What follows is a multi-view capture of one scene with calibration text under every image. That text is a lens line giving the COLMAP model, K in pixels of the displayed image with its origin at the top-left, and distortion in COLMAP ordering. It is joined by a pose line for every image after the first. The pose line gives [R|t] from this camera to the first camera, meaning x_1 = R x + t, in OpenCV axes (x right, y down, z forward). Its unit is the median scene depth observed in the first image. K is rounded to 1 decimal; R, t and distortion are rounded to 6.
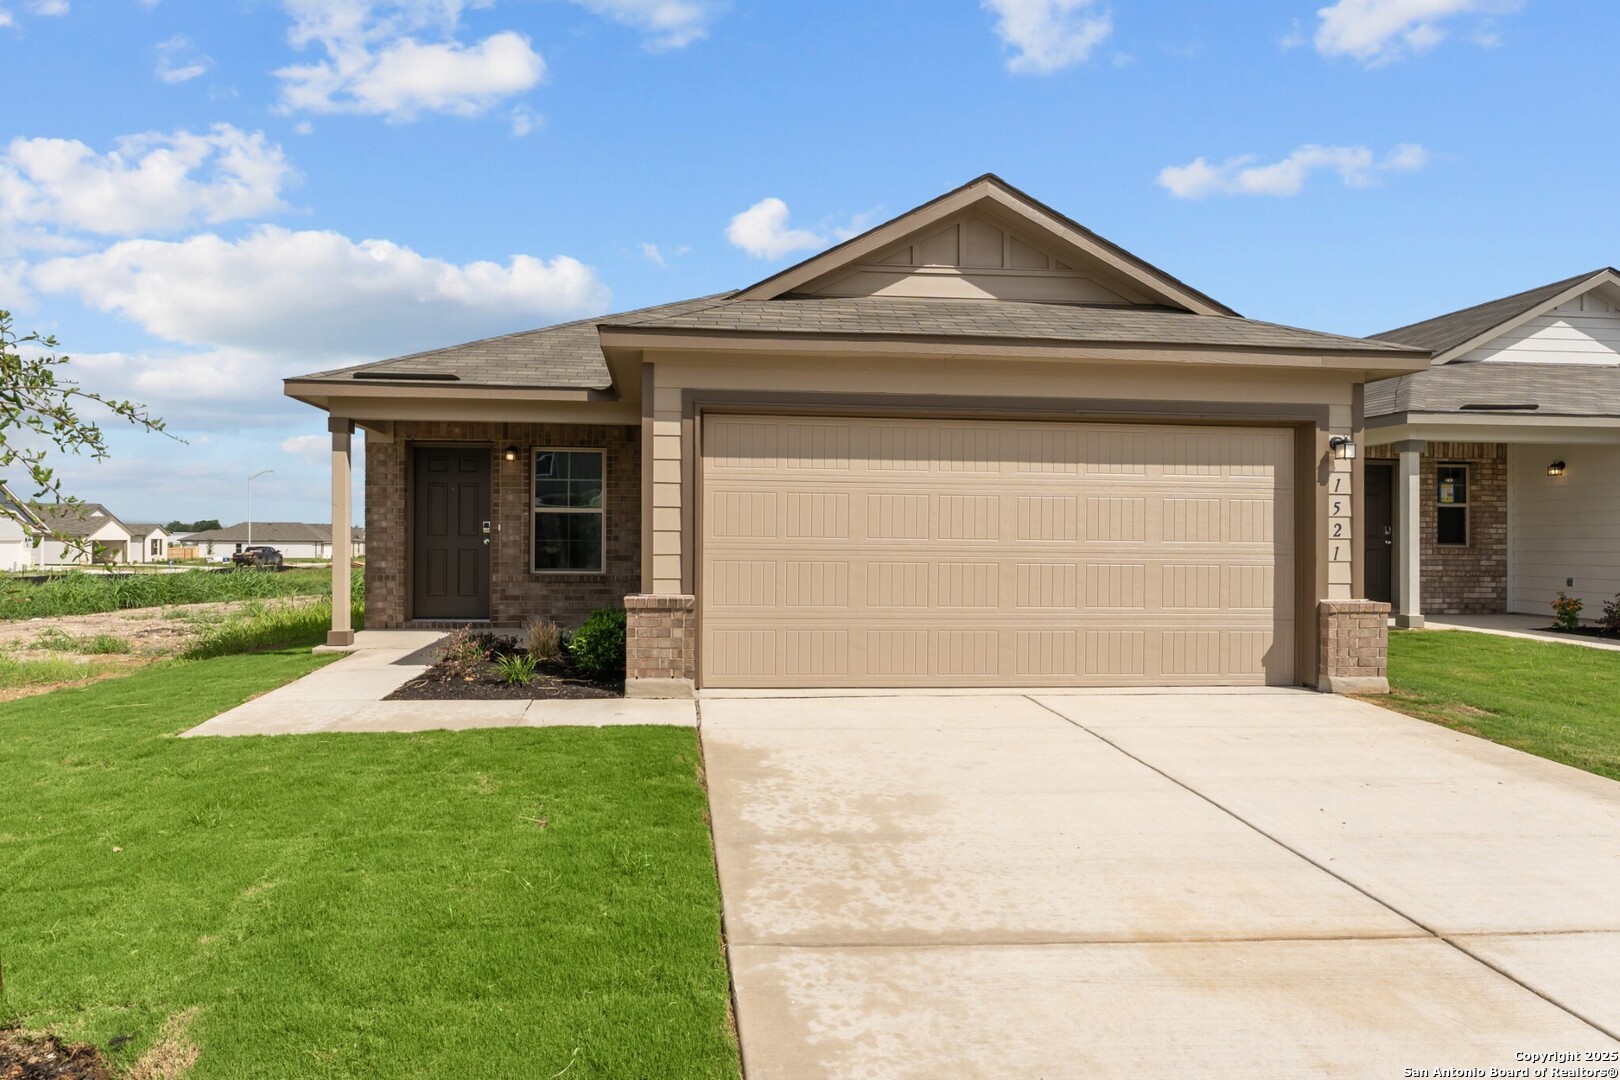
lens RADIAL K [[914.9, 0, 809.2], [0, 914.9, 542.7], [0, 0, 1]] dist [0.004306, 0.002175]
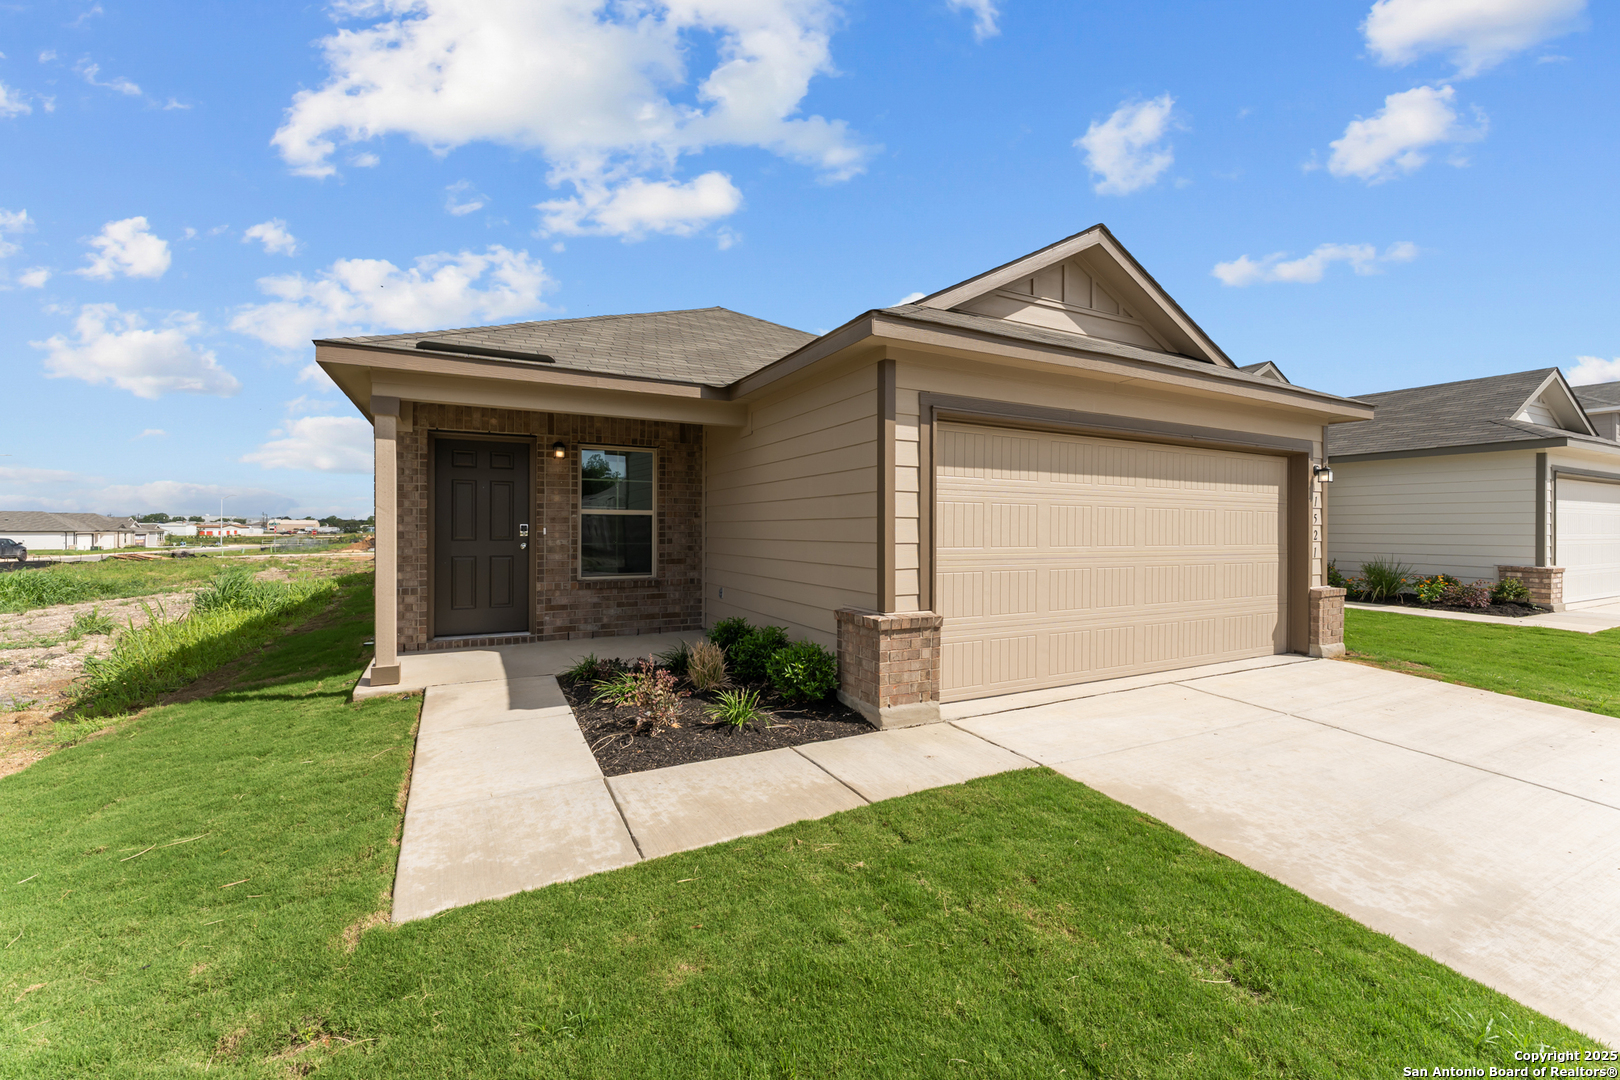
lens RADIAL K [[660.8, 0, 813.8], [0, 660.8, 531.3], [0, 0, 1]] dist [-0.000757, 0.000633]
pose [[0.919512, -0.005787, 0.393020, -0.404324], [0.001969, 0.999947, 0.010116, -0.025837], [-0.393057, -0.008528, 0.919474, 0.336515]]
